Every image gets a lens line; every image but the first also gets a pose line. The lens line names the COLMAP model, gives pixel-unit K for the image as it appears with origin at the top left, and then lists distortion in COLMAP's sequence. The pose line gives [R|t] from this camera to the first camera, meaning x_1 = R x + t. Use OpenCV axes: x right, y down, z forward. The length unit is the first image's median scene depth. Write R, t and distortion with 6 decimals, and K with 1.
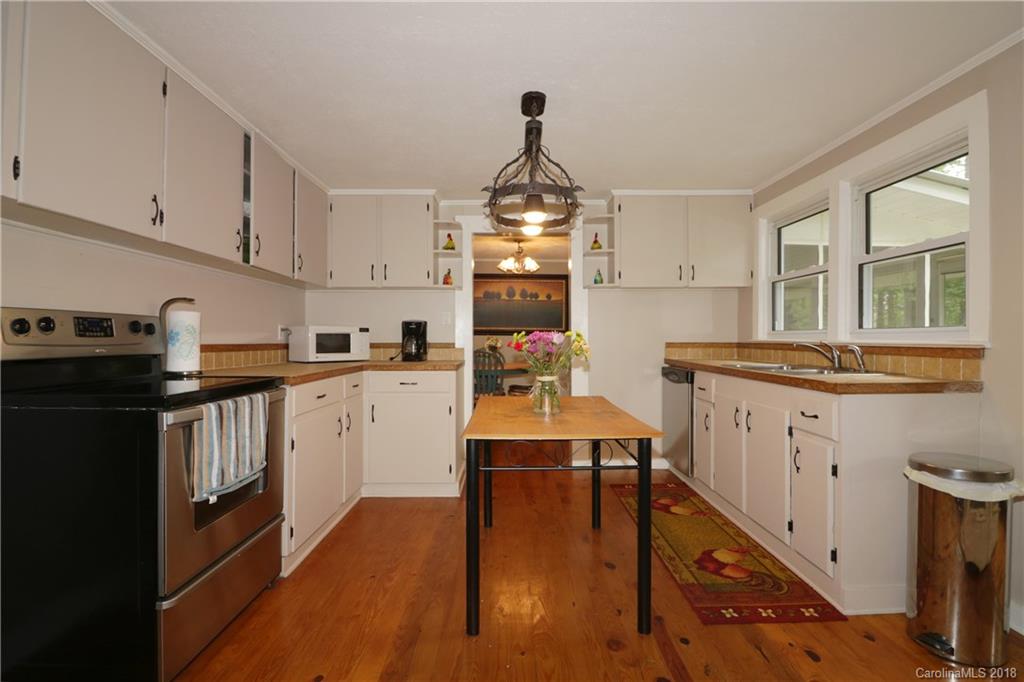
lens RADIAL K [[481.2, 0, 511.5], [0, 481.2, 340.0], [0, 0, 1]] dist [-0.011946, -0.008553]
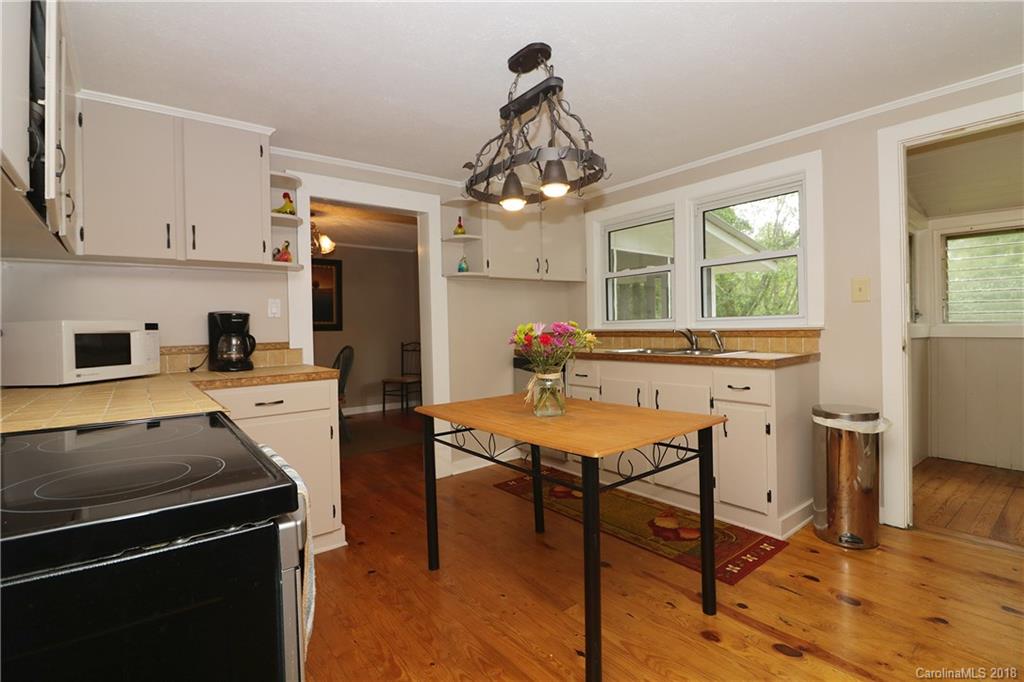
lens RADIAL K [[481.2, 0, 515.2], [0, 481.2, 333.7], [0, 0, 1]] dist [-0.011946, -0.008553]
pose [[0.781636, -0.026882, 0.623155, -0.352005], [0.027131, 0.999591, 0.009089, -0.004602], [-0.623144, 0.009803, 0.782045, 0.237616]]
